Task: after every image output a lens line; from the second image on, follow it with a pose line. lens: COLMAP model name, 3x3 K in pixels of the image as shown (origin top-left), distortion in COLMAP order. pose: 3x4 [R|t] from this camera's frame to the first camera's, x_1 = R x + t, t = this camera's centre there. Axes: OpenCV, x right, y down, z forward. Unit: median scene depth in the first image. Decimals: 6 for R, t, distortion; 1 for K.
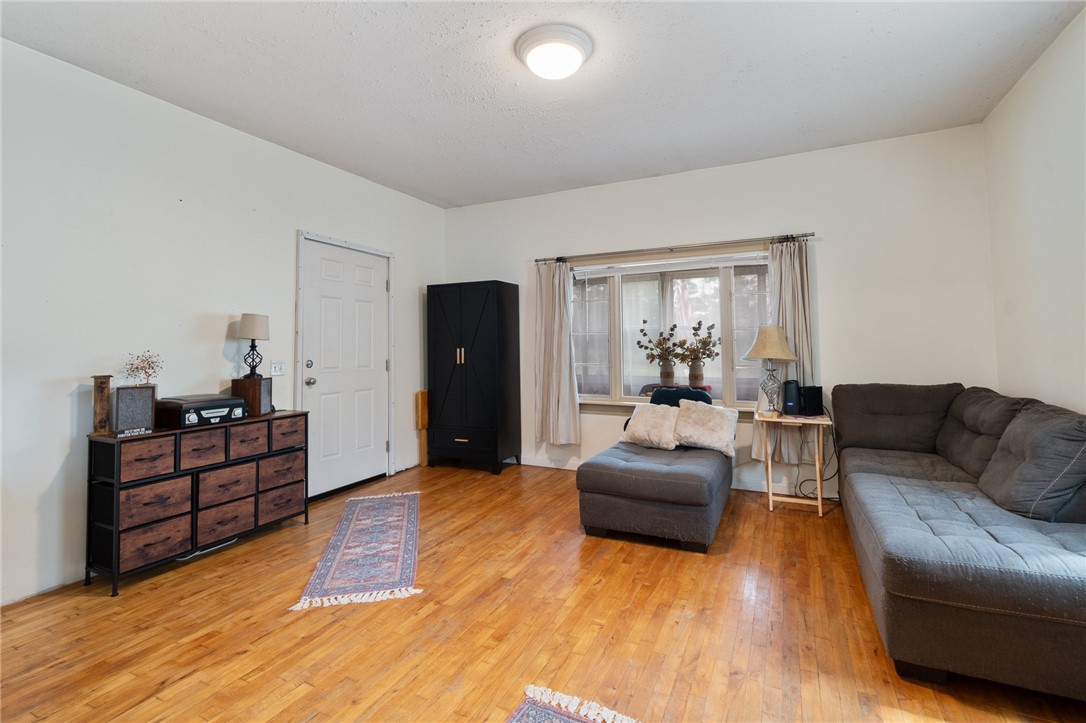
lens RADIAL K [[478.0, 0, 552.4], [0, 478.0, 327.2], [0, 0, 1]] dist [0.001270, 0.000186]
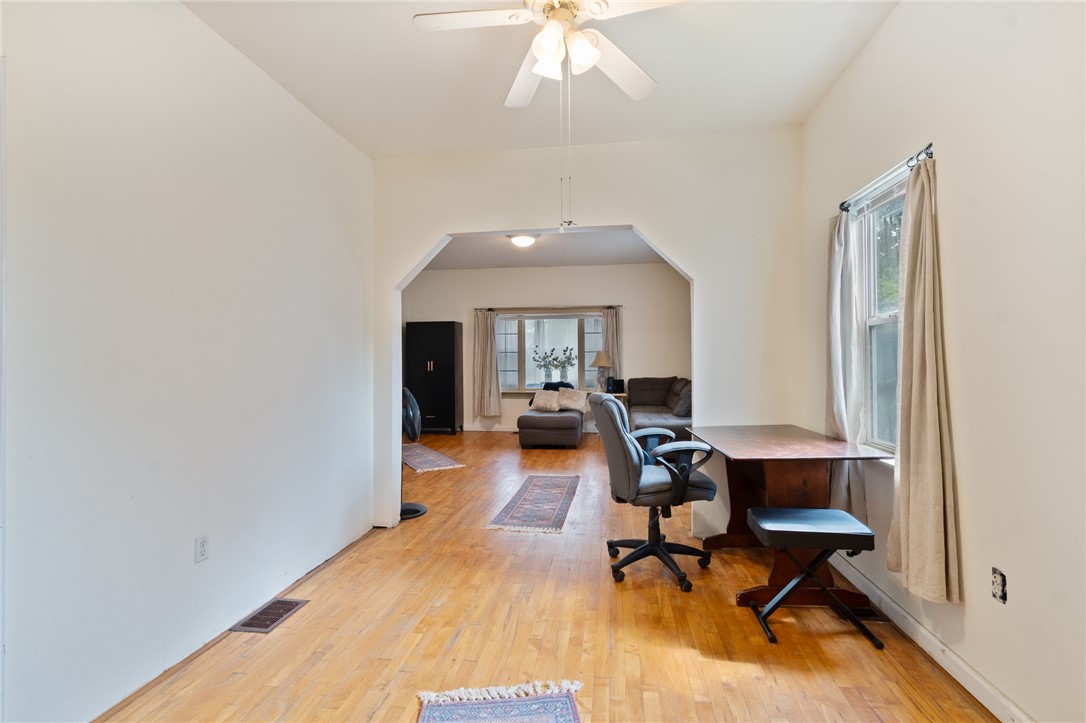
lens RADIAL K [[478.0, 0, 544.5], [0, 478.0, 358.1], [0, 0, 1]] dist [0.001270, 0.000186]
pose [[0.950254, 0.001173, 0.311474, -0.361236], [-0.014242, 0.999111, 0.039686, -0.041837], [-0.311151, -0.042148, 0.949425, -0.754780]]
